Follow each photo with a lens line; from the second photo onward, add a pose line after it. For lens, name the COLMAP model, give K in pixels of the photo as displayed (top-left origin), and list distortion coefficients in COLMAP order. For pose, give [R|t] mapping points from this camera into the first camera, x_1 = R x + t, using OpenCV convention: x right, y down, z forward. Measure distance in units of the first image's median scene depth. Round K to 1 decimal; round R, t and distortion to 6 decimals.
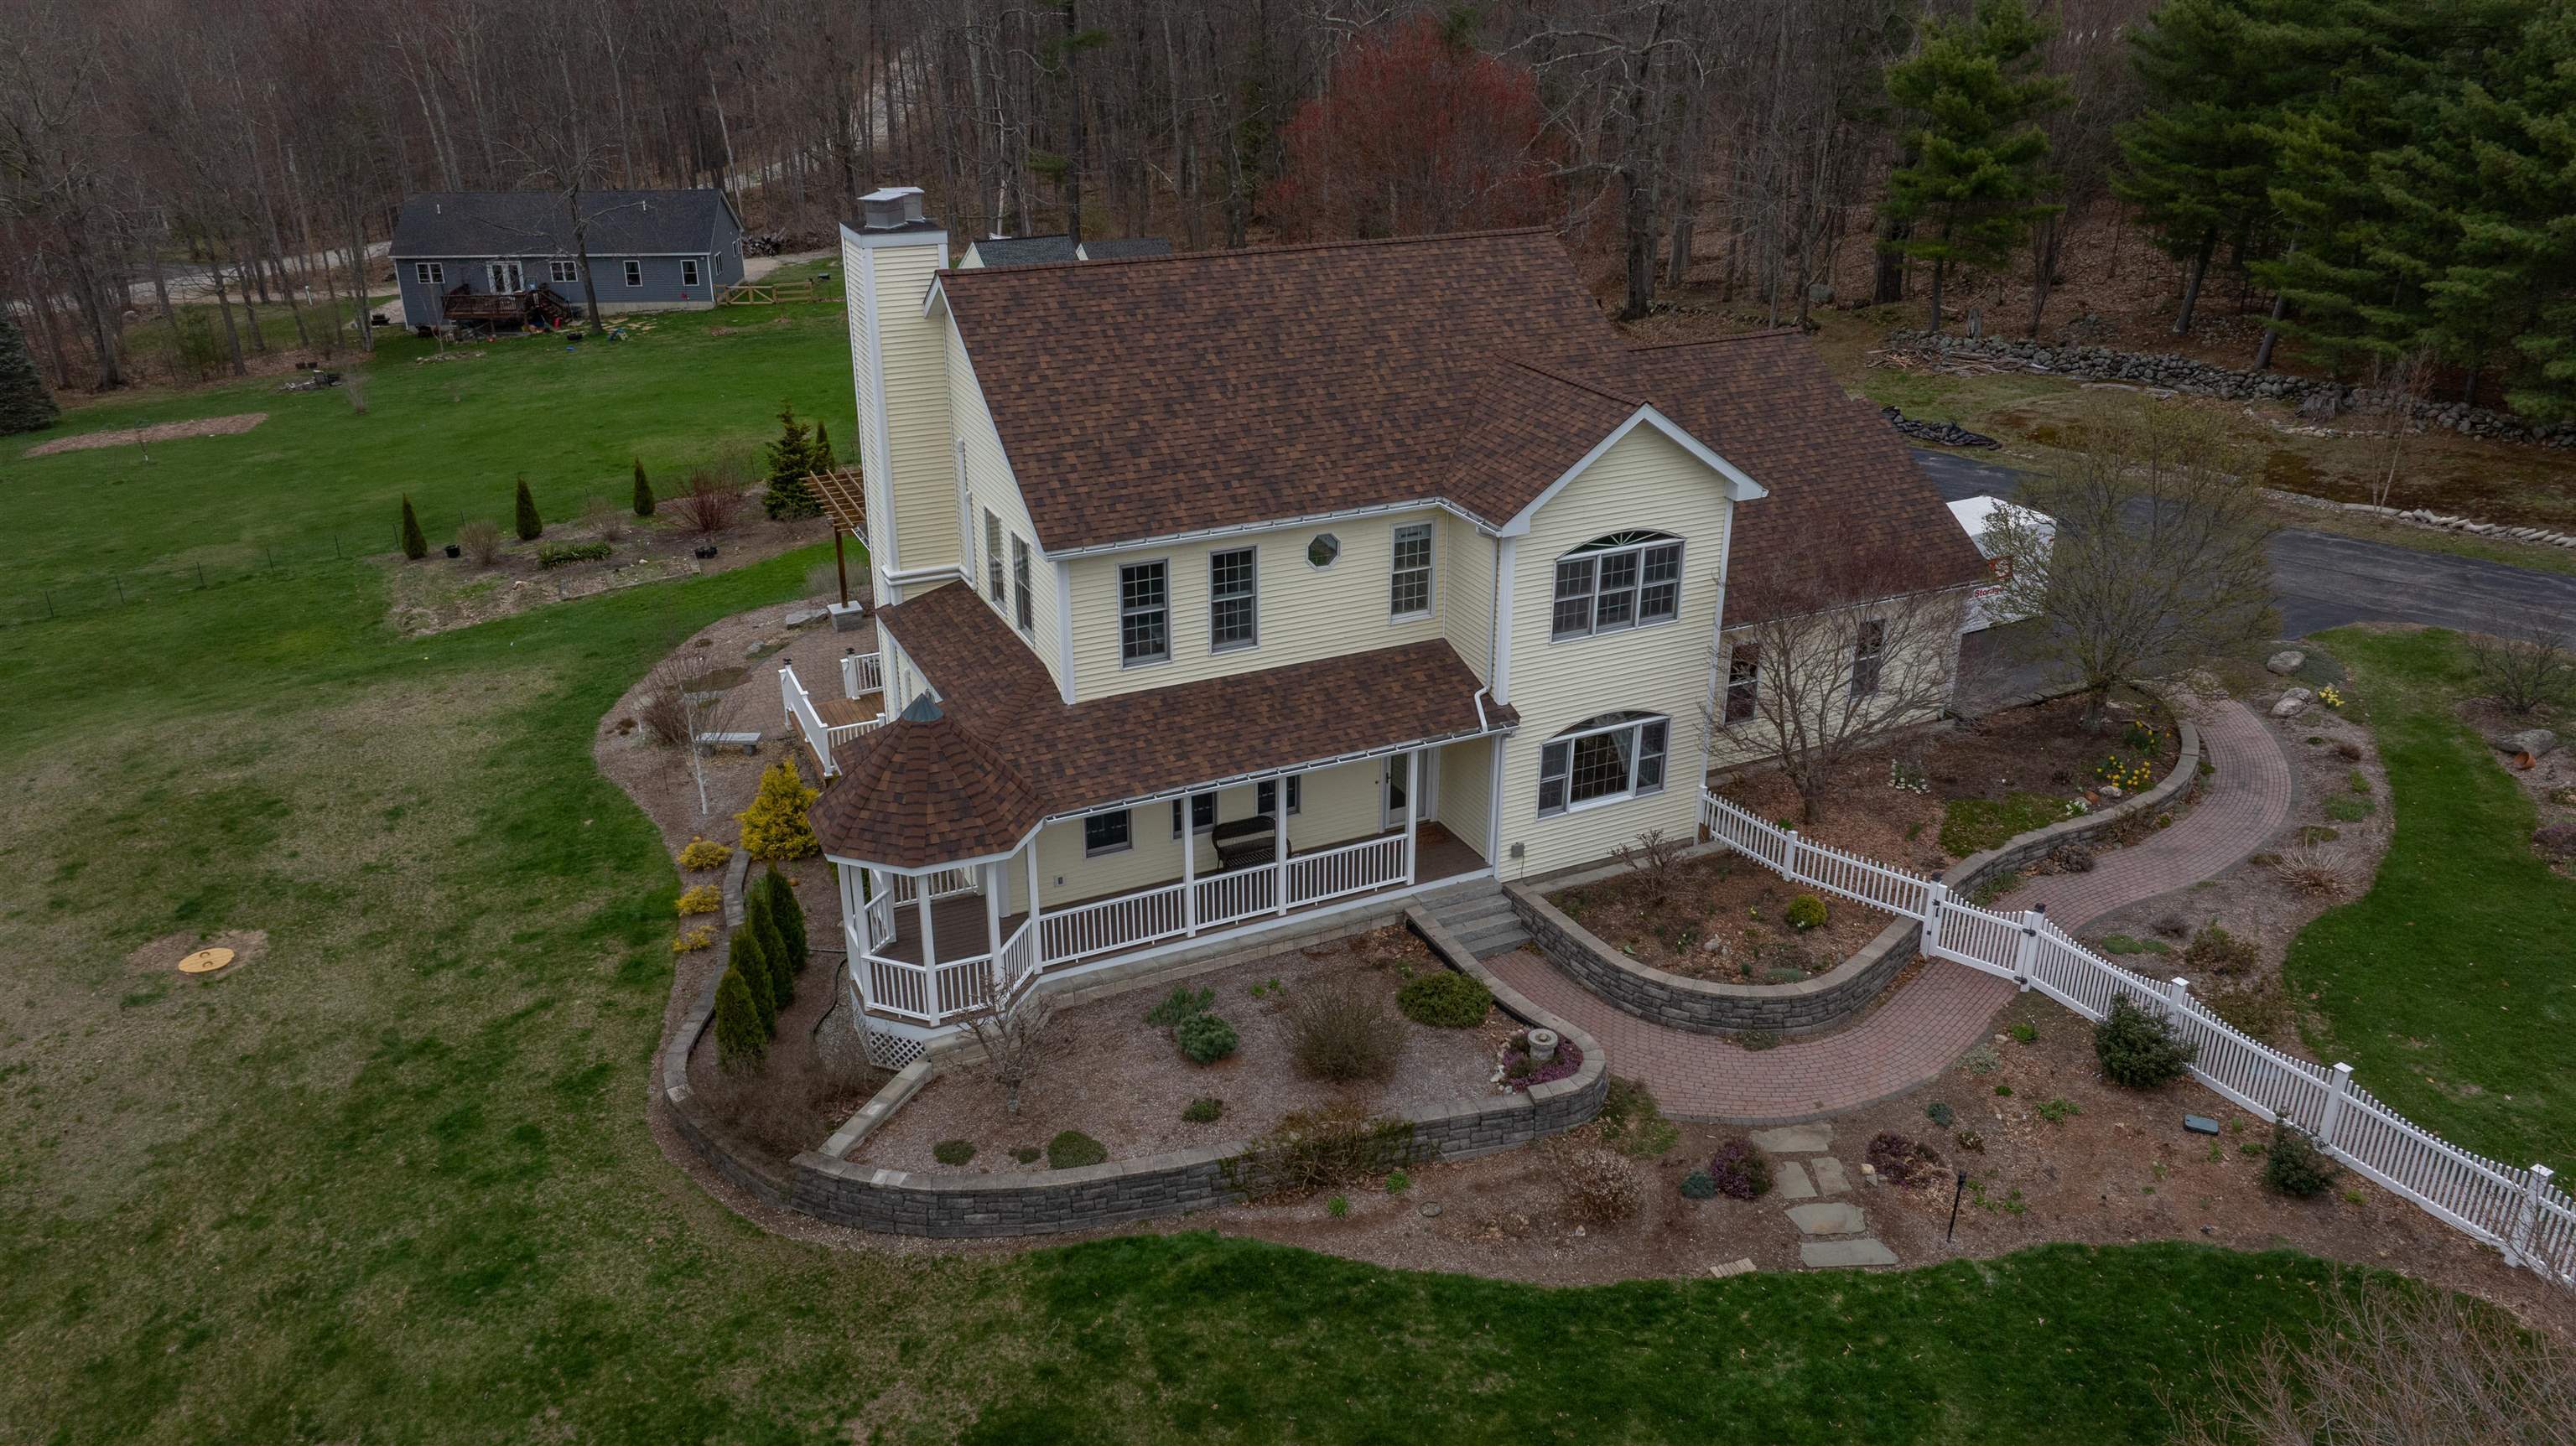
lens RADIAL K [[1782.3, 0, 1292.2], [0, 1782.3, 733.4], [0, 0, 1]] dist [-0.032481, 0.025557]
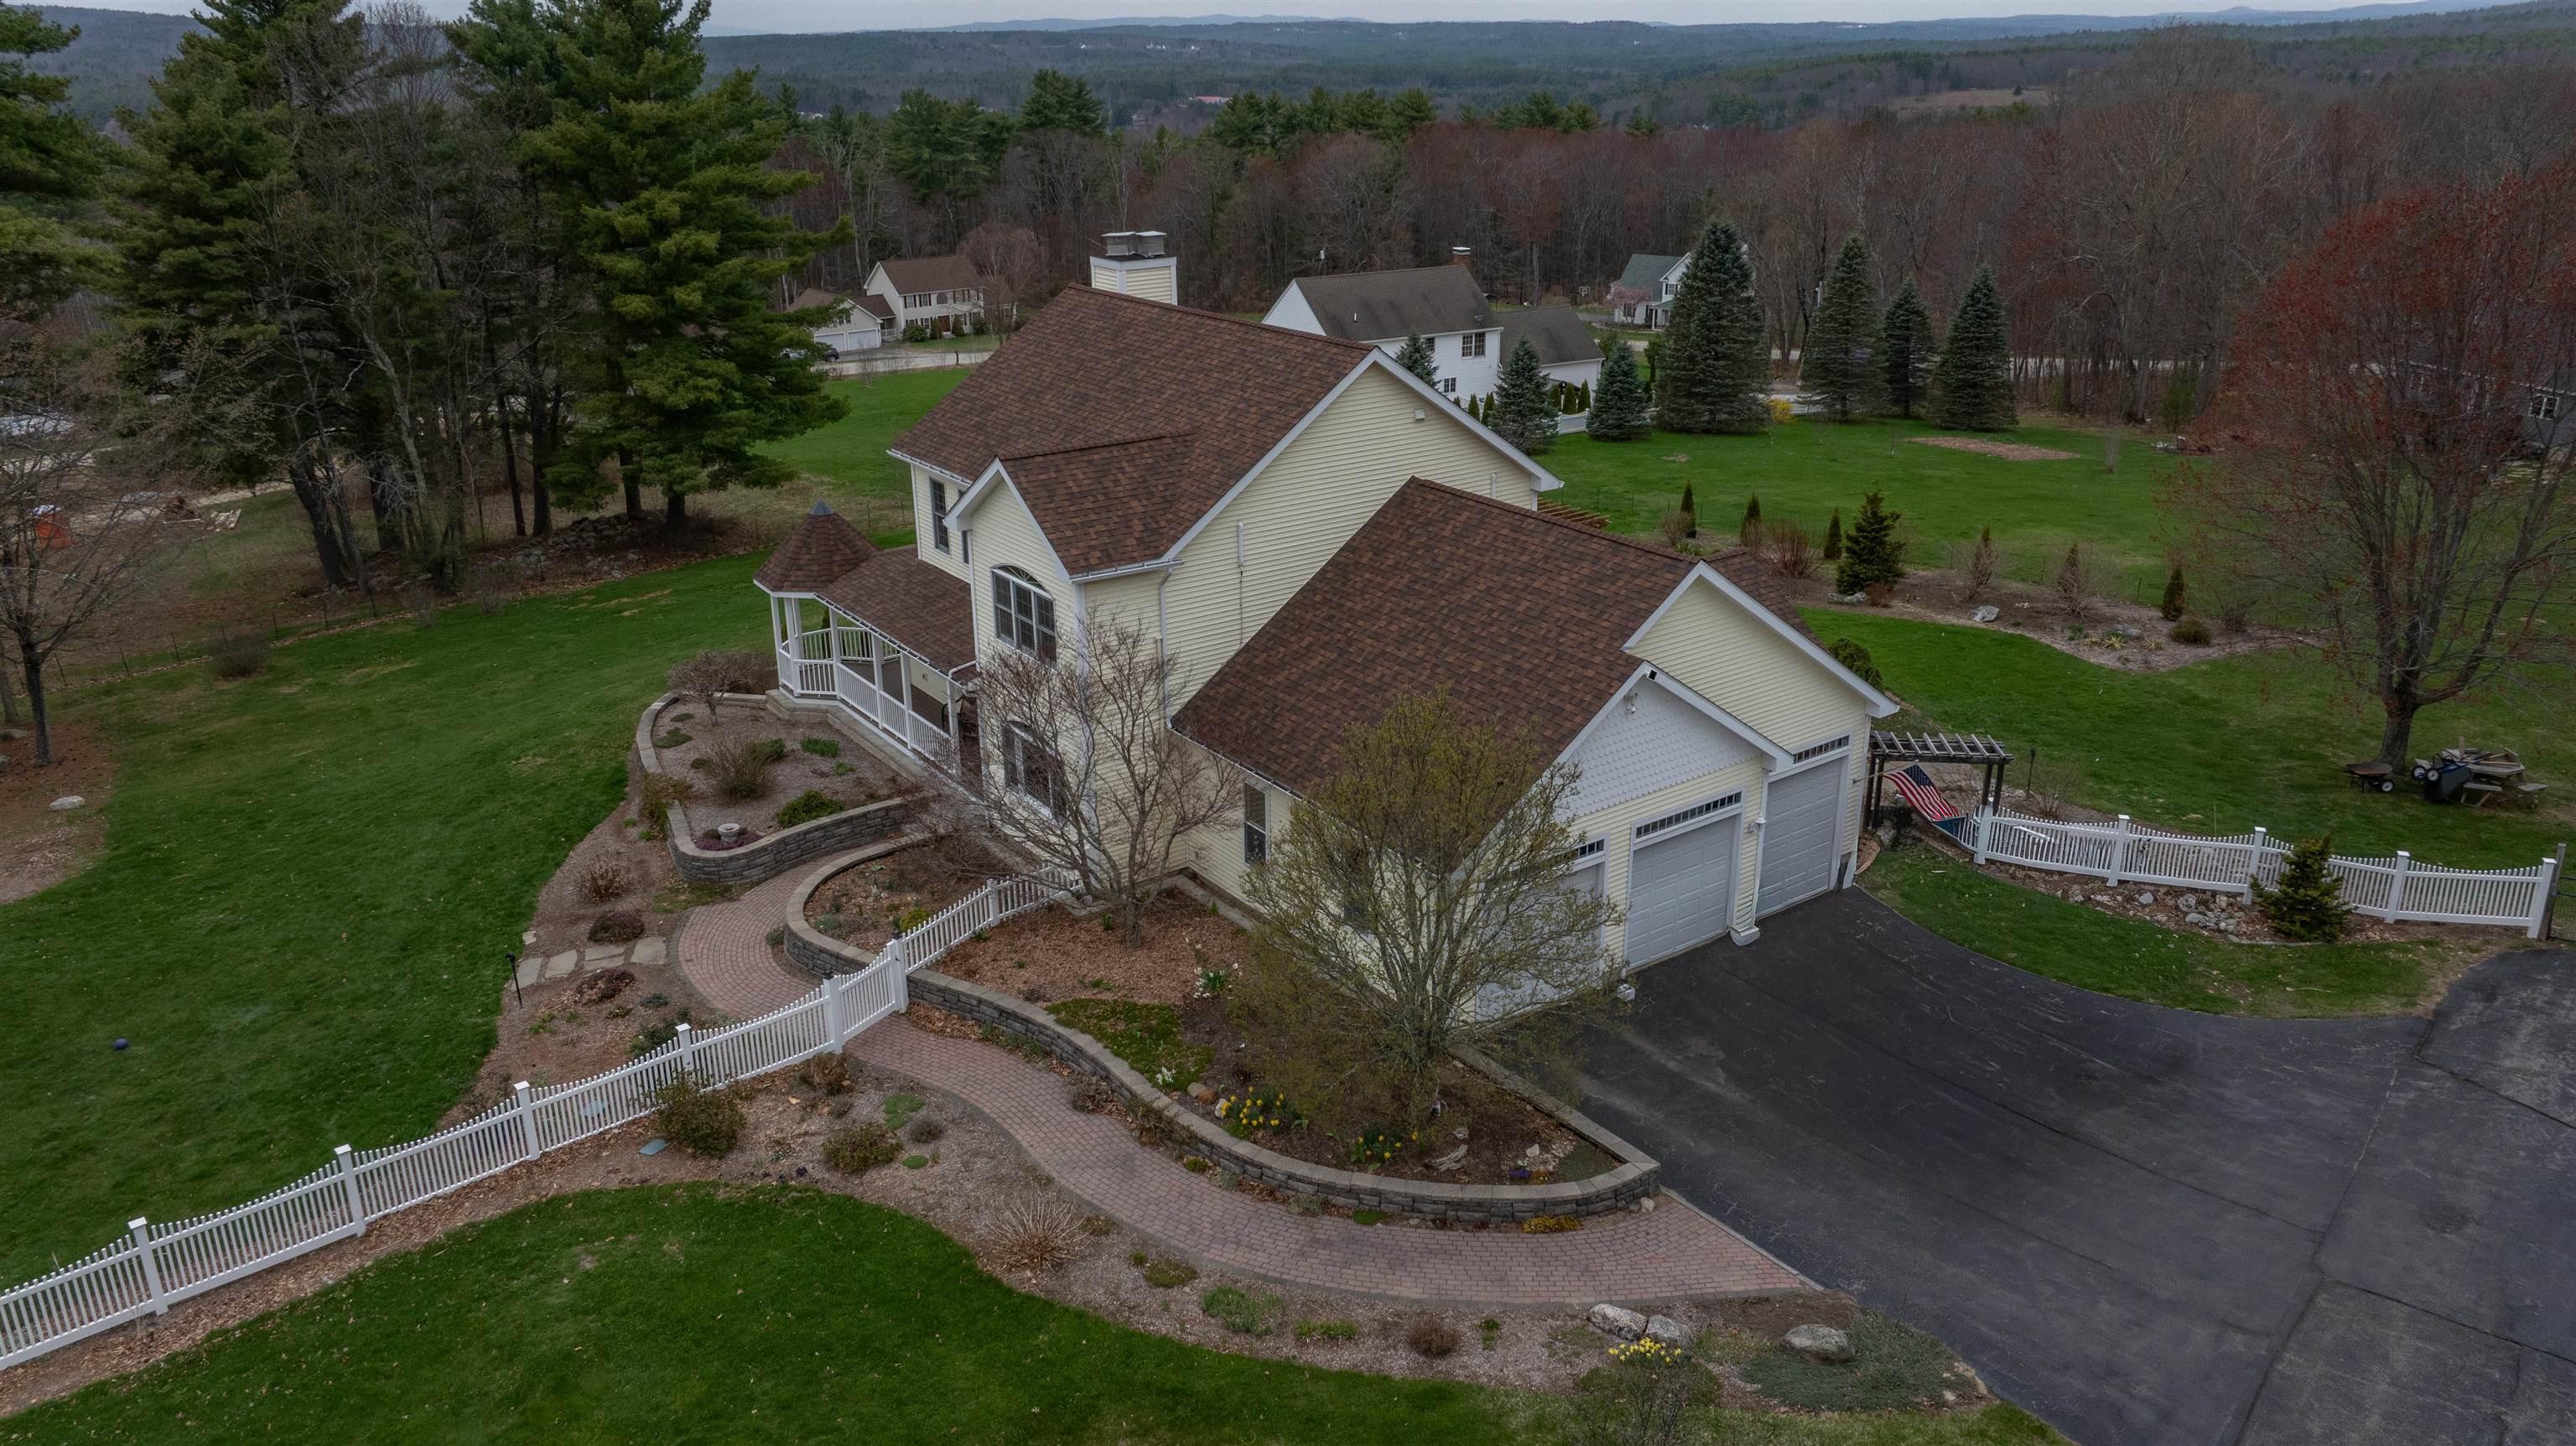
lens RADIAL K [[1782.3, 0, 1286.6], [0, 1782.3, 720.2], [0, 0, 1]] dist [-0.032481, 0.025557]
pose [[0.172880, 0.341939, -0.923683, 1.311913], [-0.391540, 0.884379, 0.254106, -0.385729], [0.903775, 0.317729, 0.286774, 0.846751]]
